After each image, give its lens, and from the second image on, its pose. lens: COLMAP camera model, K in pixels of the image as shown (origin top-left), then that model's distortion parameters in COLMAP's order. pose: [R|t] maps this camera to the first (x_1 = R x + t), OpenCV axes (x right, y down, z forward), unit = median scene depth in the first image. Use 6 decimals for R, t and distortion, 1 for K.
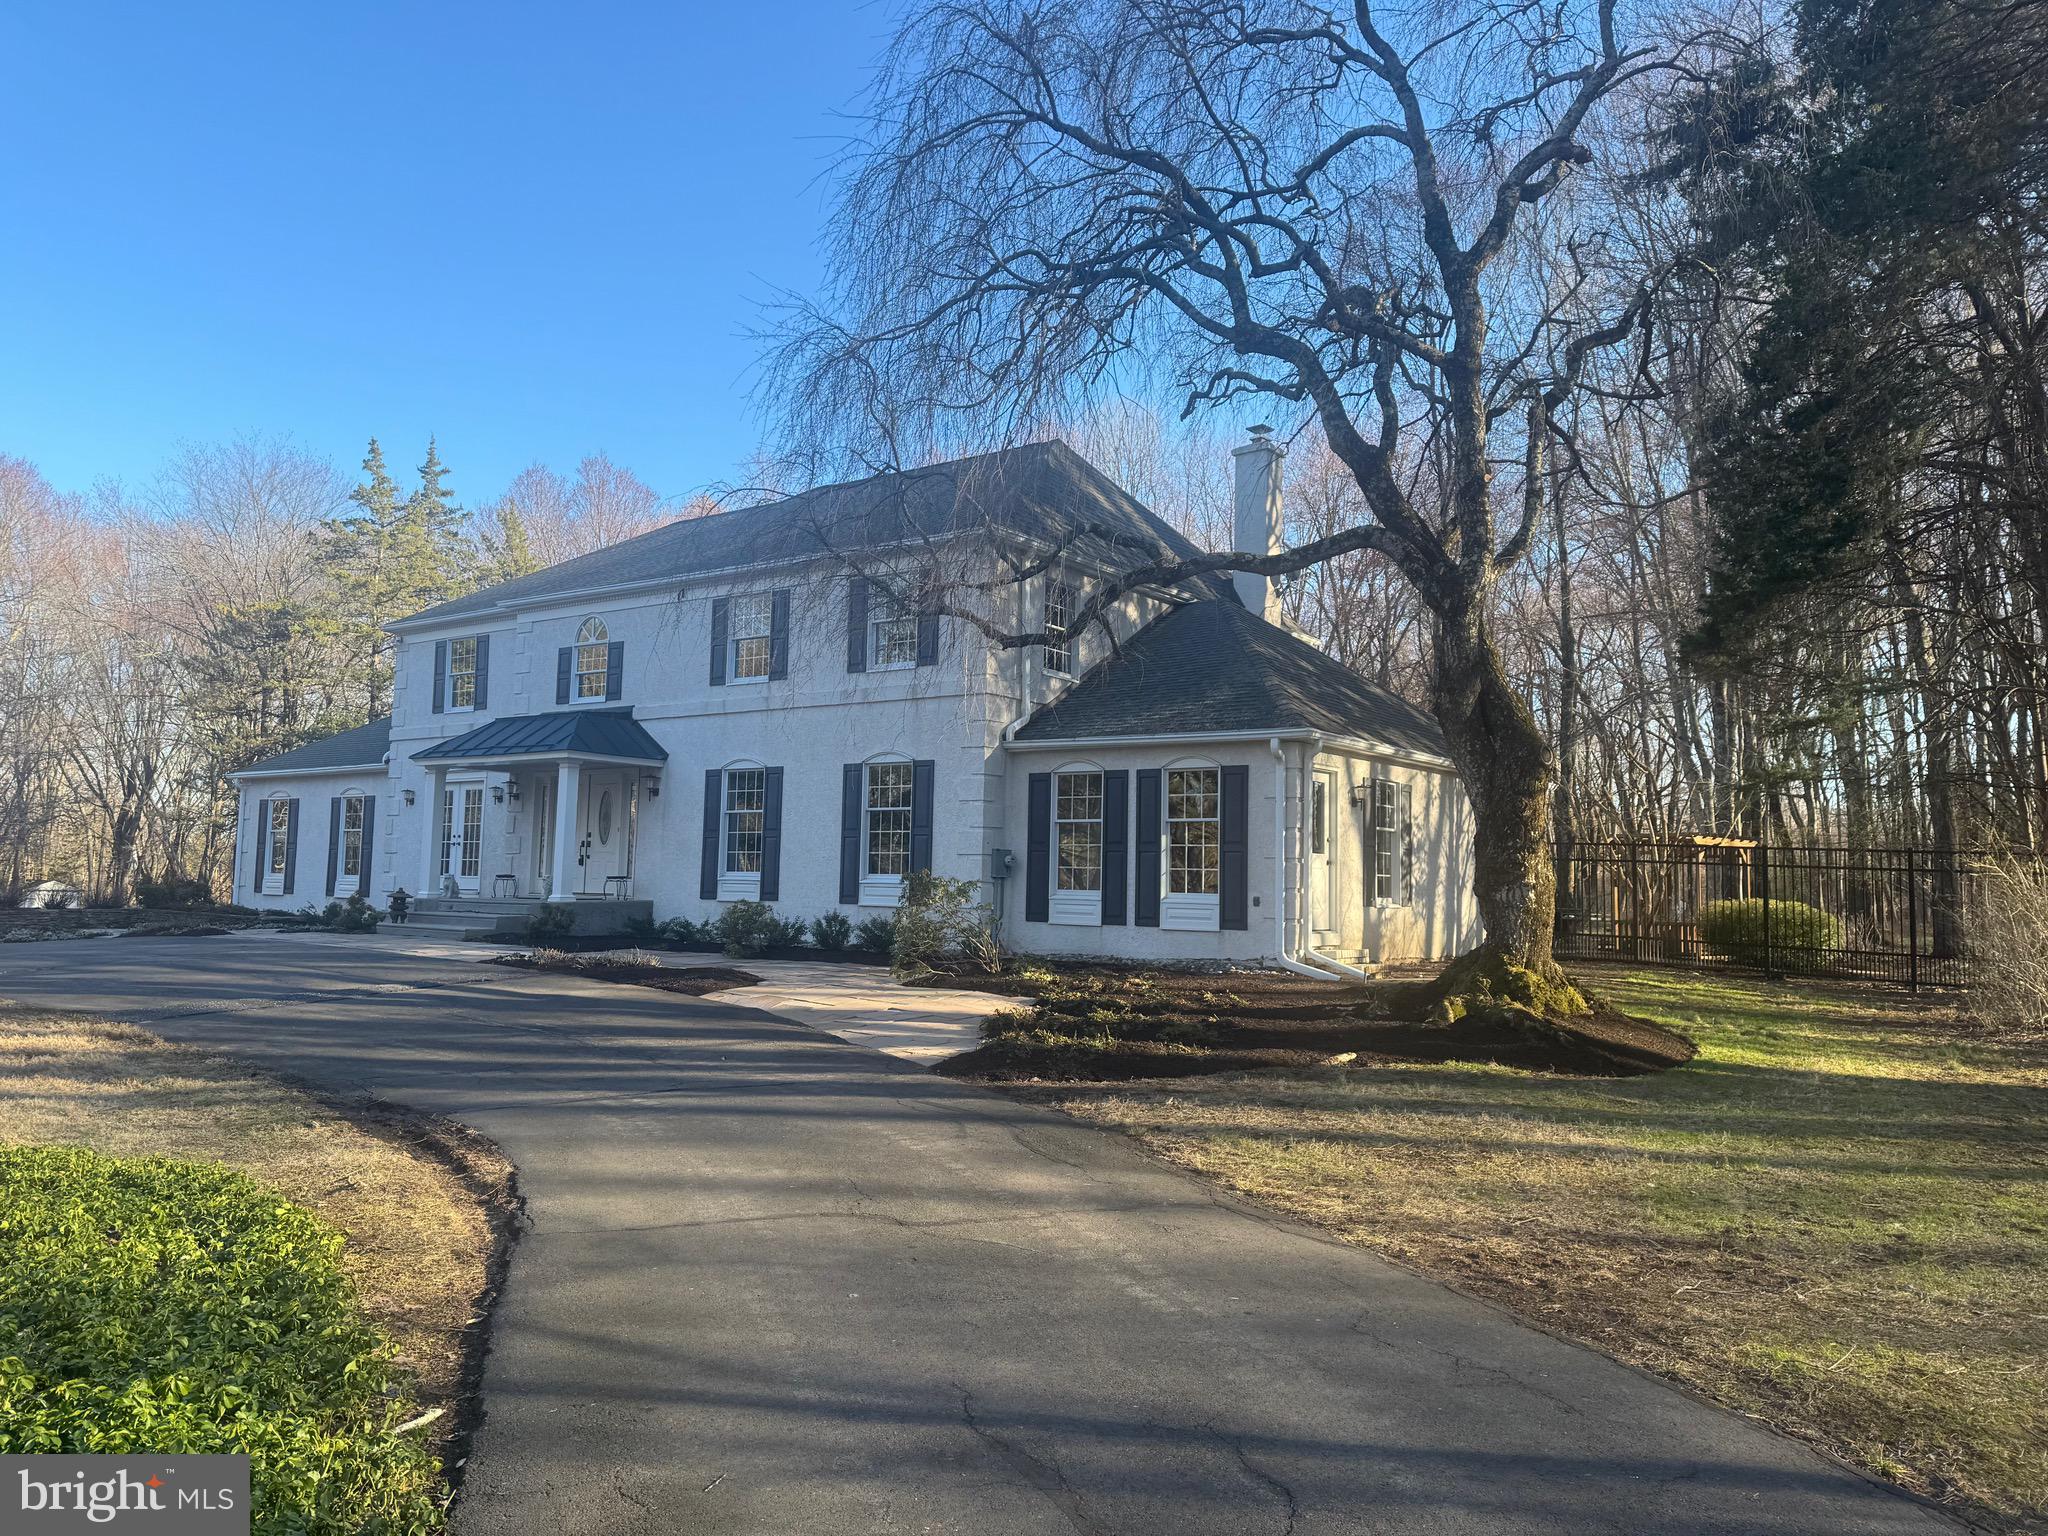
lens RADIAL K [[1407.0, 0, 1024.0], [0, 1407.0, 768.0], [0, 0, 1]] dist [0.101392, -0.129849]
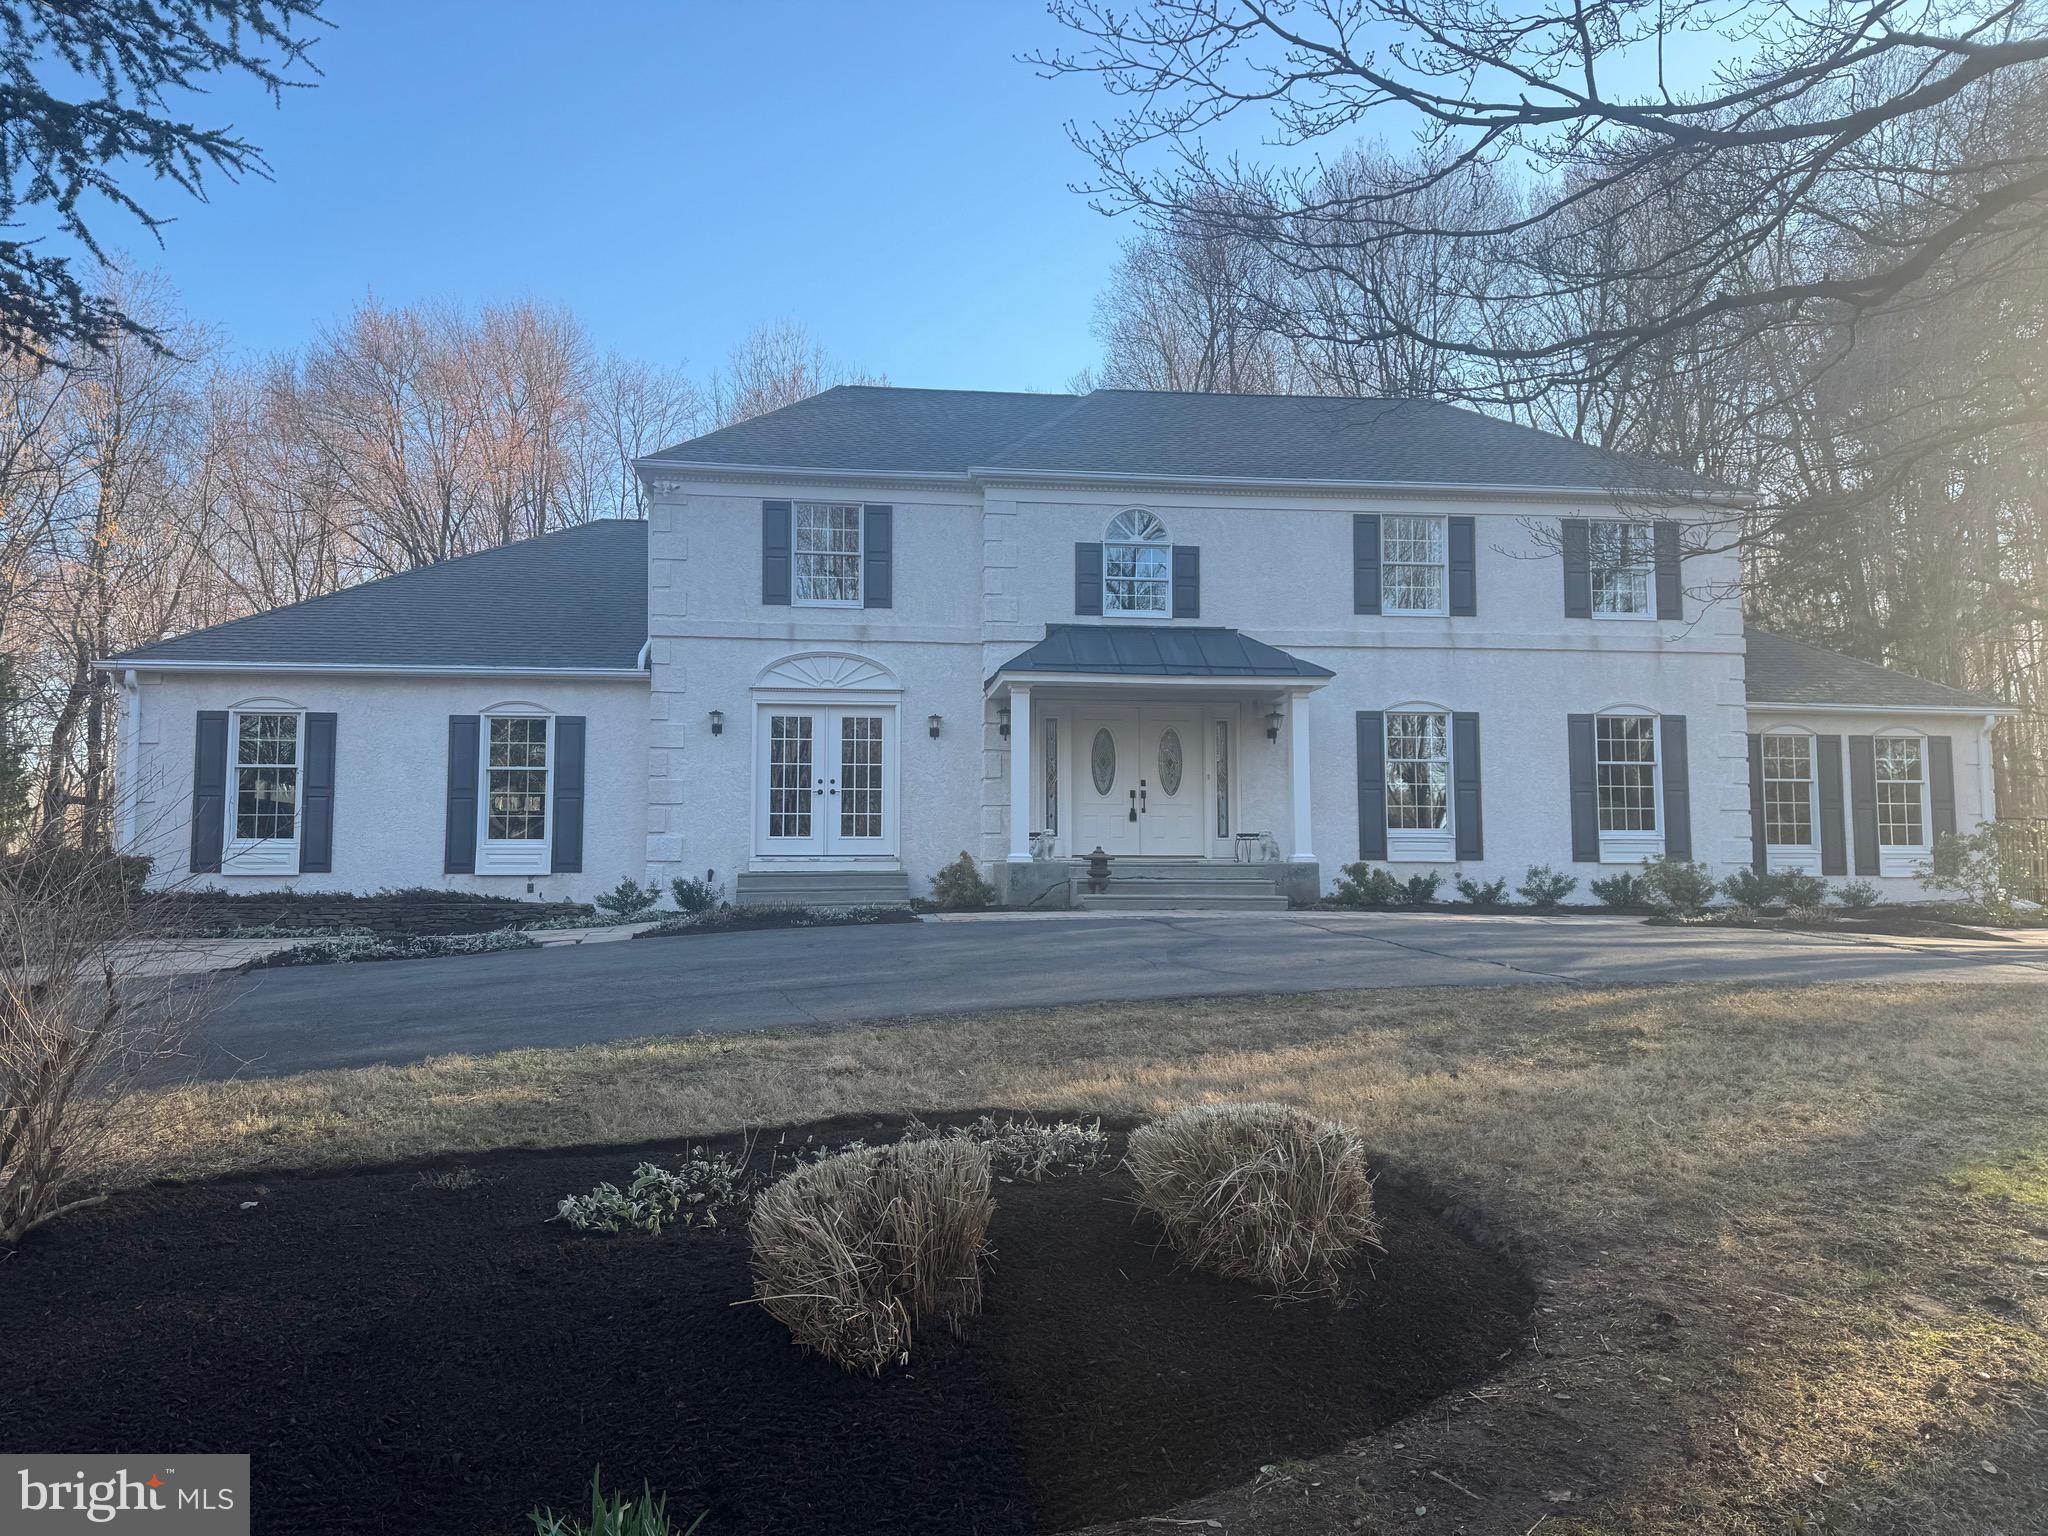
lens RADIAL K [[1407.0, 0, 1024.0], [0, 1407.0, 768.0], [0, 0, 1]] dist [0.101392, -0.129849]
pose [[0.739642, 0.018538, 0.672745, -1.146363], [-0.043197, 0.998867, 0.019968, 0.032817], [-0.671612, -0.043830, 0.739605, 0.601133]]
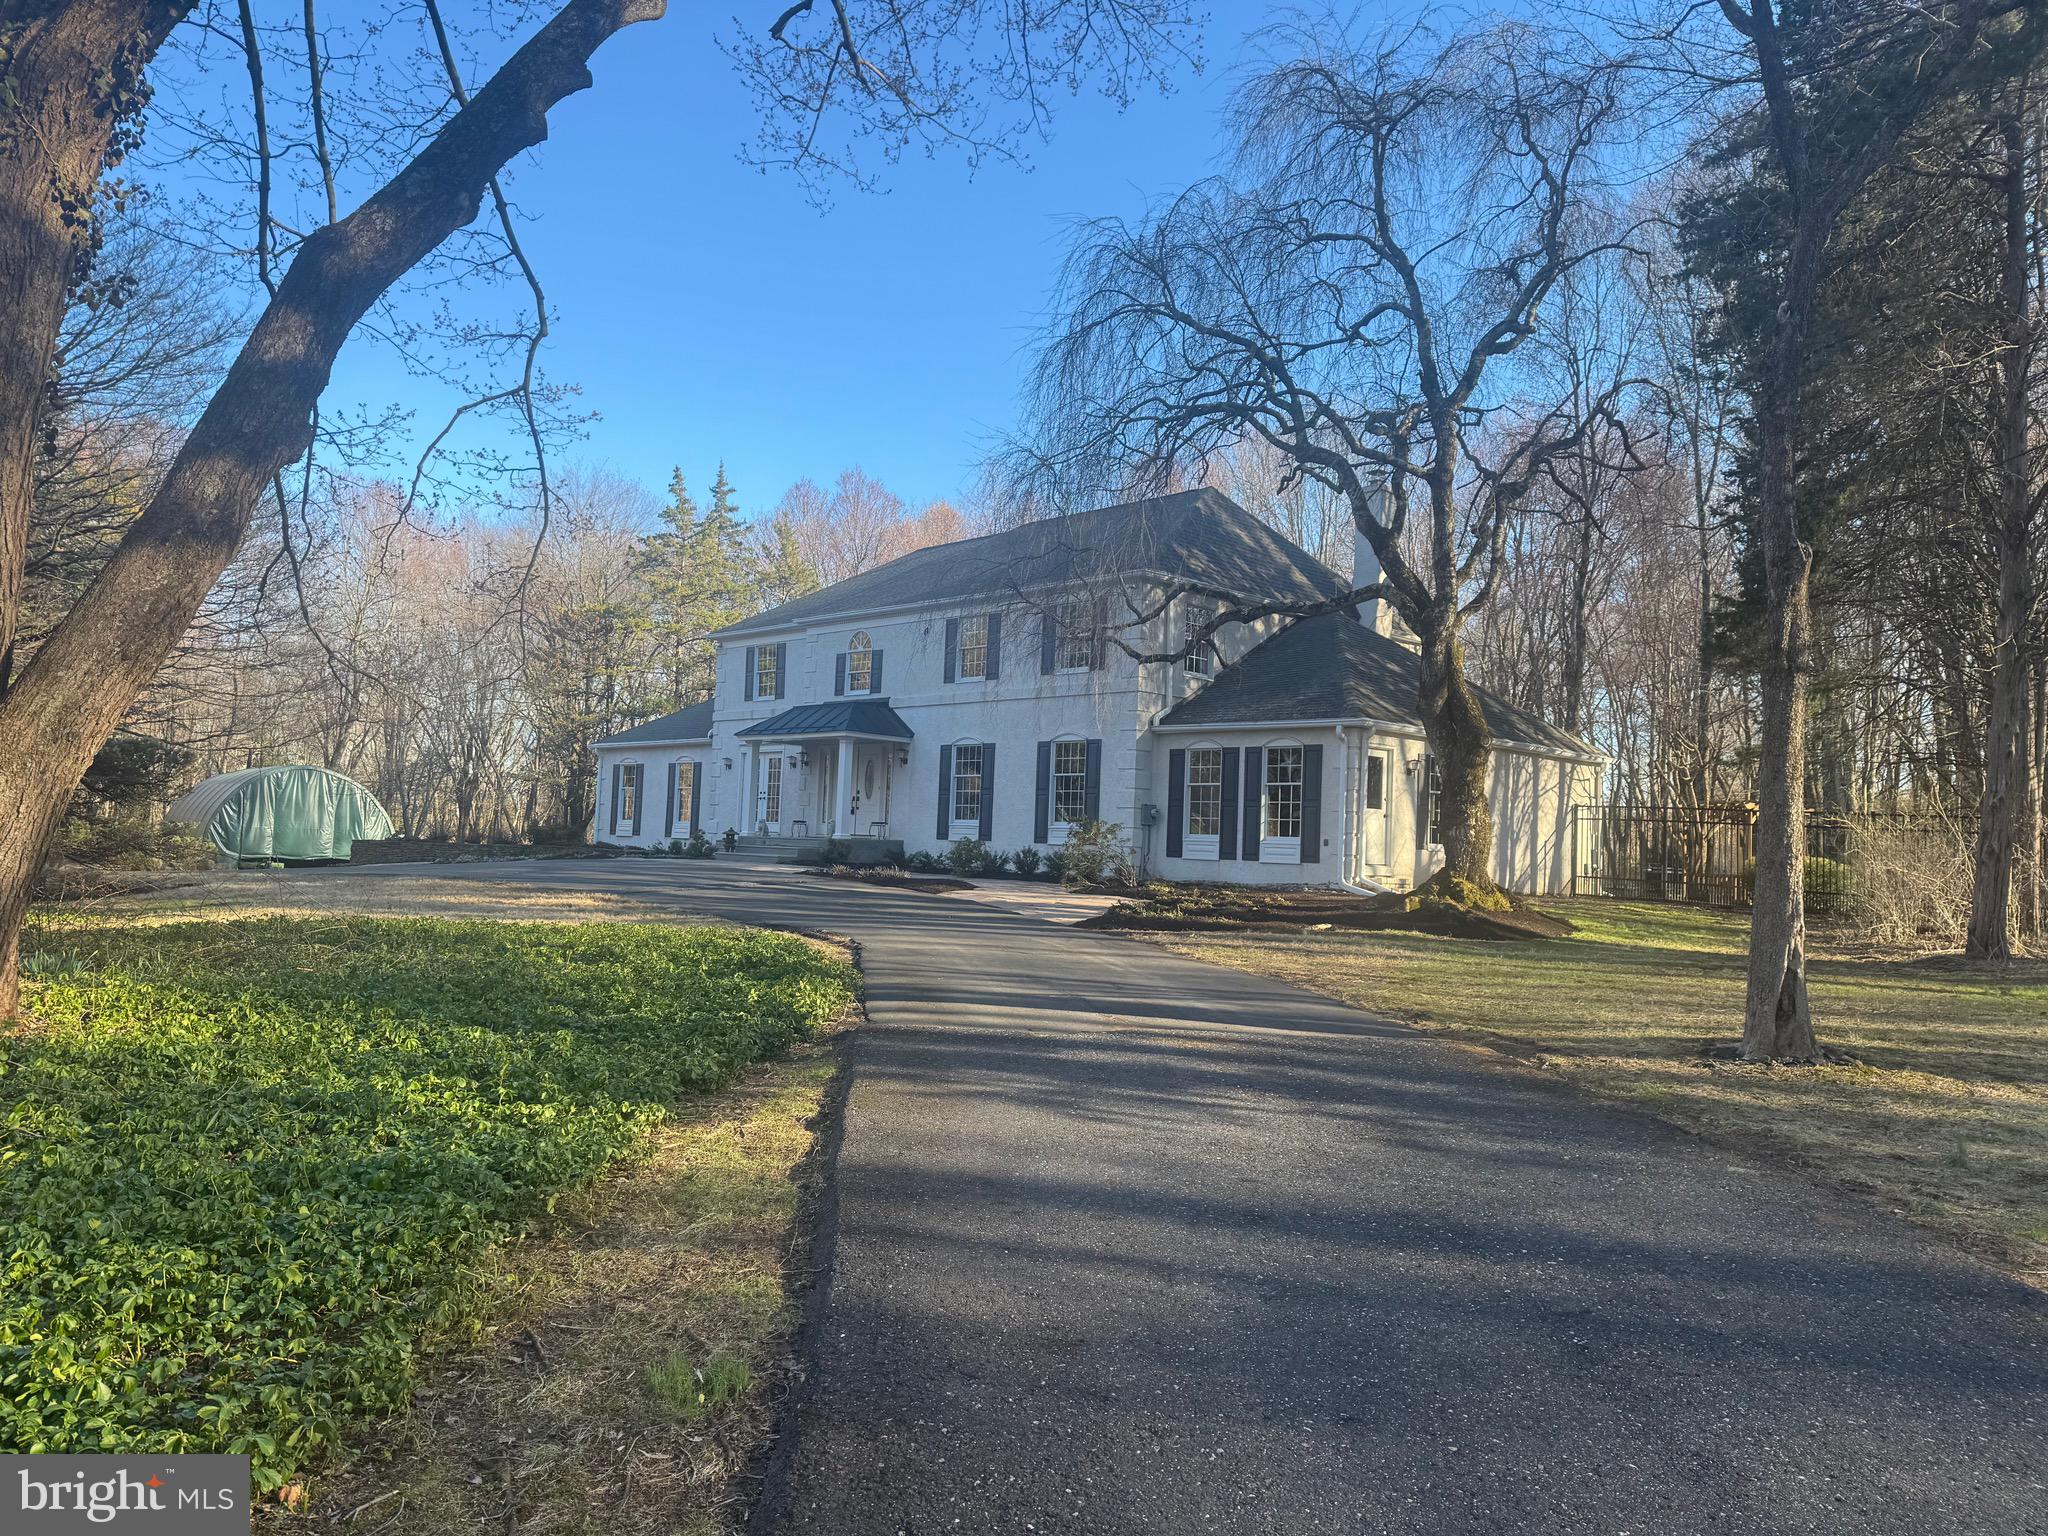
lens RADIAL K [[1417.5, 0, 1037.6], [0, 1417.5, 766.9], [0, 0, 1]] dist [0.048364, -0.038112]
pose [[0.987898, 0.006978, -0.154945, 0.092590], [-0.003854, 0.999783, 0.020459, -0.007036], [0.155054, -0.019614, 0.987711, -0.394622]]
